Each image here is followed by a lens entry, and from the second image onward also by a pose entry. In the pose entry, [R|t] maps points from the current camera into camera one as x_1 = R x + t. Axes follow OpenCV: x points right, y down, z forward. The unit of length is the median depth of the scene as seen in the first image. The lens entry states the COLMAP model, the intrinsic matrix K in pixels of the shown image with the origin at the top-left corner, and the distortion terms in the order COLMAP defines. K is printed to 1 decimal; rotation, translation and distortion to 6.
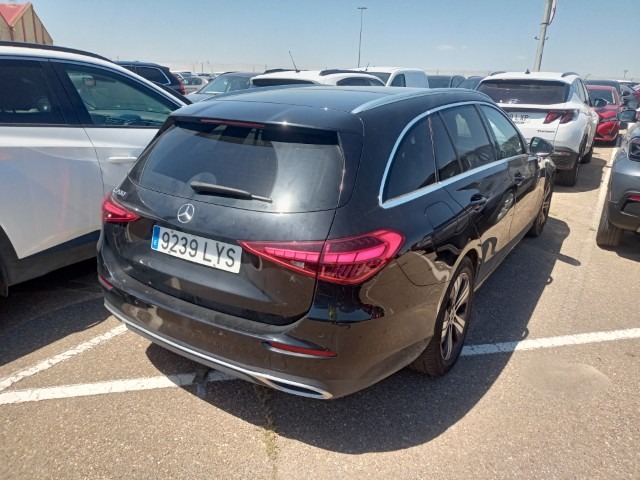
lens RADIAL K [[492.6, 0, 317.5], [0, 492.6, 205.7], [0, 0, 1]] dist [0.102716, -0.157361]
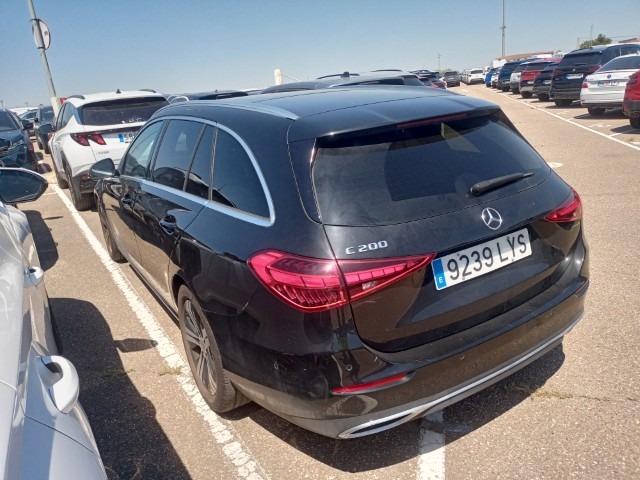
lens RADIAL K [[492.6, 0, 317.5], [0, 492.6, 205.7], [0, 0, 1]] dist [0.102716, -0.157361]
pose [[0.436416, -0.281197, 0.854675, -1.095719], [0.328604, 0.934103, 0.139537, -0.220748], [-0.837592, 0.219954, 0.500060, 0.765186]]
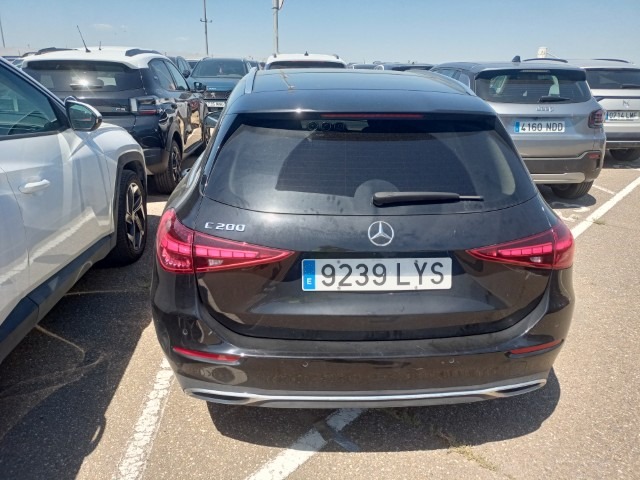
lens RADIAL K [[492.6, 0, 317.5], [0, 492.6, 205.7], [0, 0, 1]] dist [0.102716, -0.157361]
pose [[0.810155, -0.175141, 0.559441, -0.743843], [0.155376, 0.984349, 0.083156, -0.104892], [-0.565249, 0.019555, 0.824688, 0.376614]]
